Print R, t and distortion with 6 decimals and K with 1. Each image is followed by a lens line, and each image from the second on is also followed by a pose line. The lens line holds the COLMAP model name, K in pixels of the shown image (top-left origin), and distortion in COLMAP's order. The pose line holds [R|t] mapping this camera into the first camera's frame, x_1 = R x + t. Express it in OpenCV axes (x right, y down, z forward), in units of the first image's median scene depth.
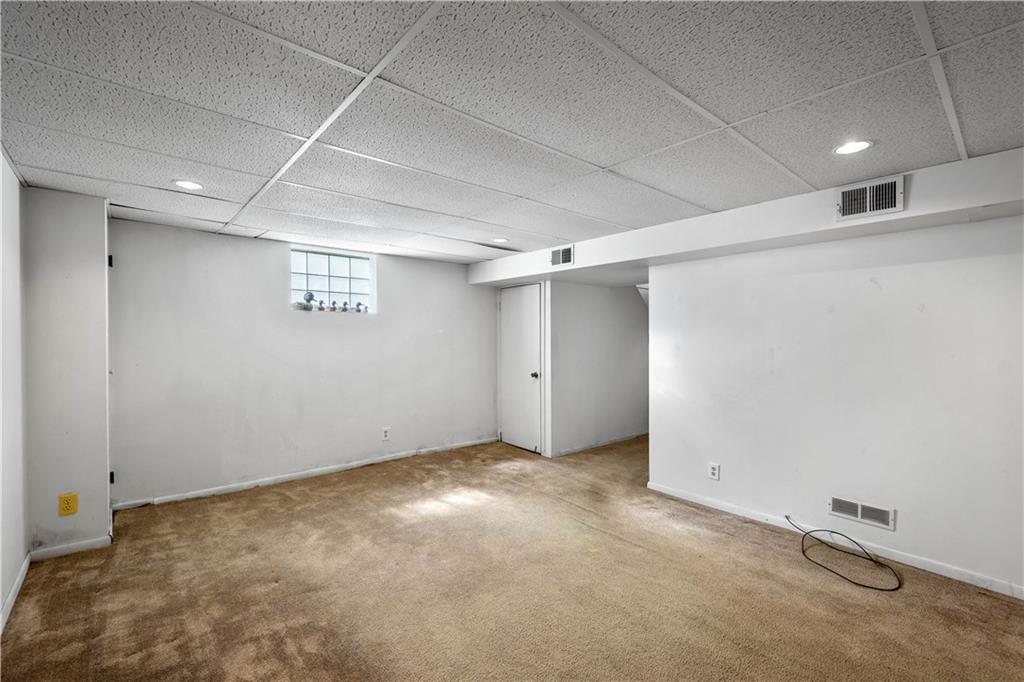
lens RADIAL K [[430.1, 0, 512.0], [0, 430.1, 341.0], [0, 0, 1]] dist [0.000166, 0.000100]
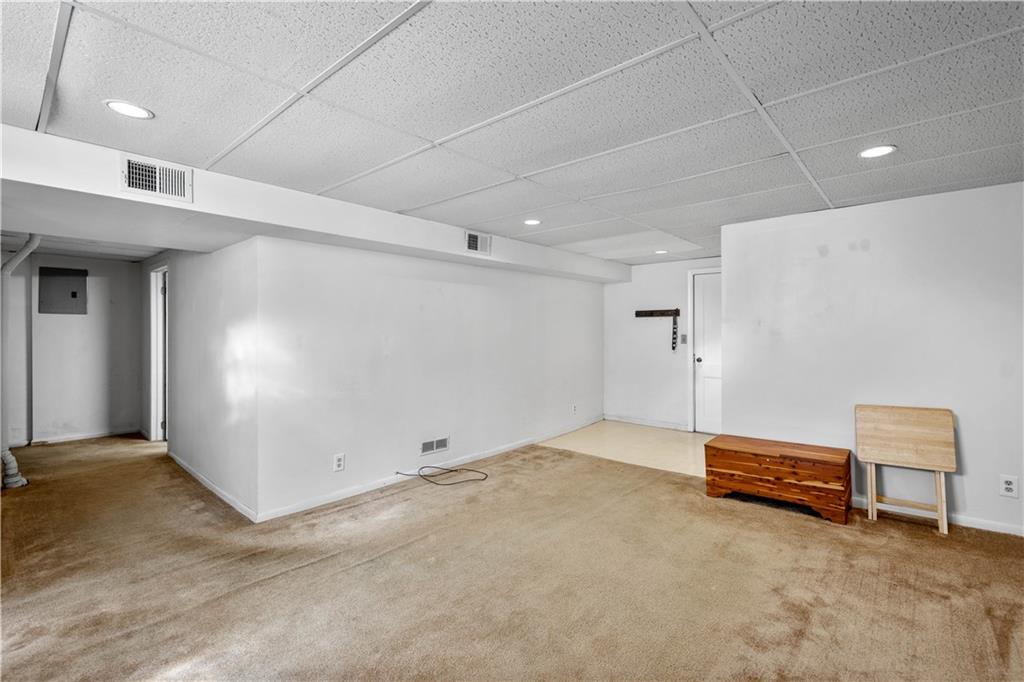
lens RADIAL K [[459.8, 0, 512.7], [0, 459.8, 335.5], [0, 0, 1]] dist [0.000409, 0.000051]
pose [[-0.119186, -0.022731, 0.992612, -0.671016], [-0.001010, 0.999740, 0.022773, -0.014572], [-0.992871, 0.001712, -0.119178, 0.792177]]
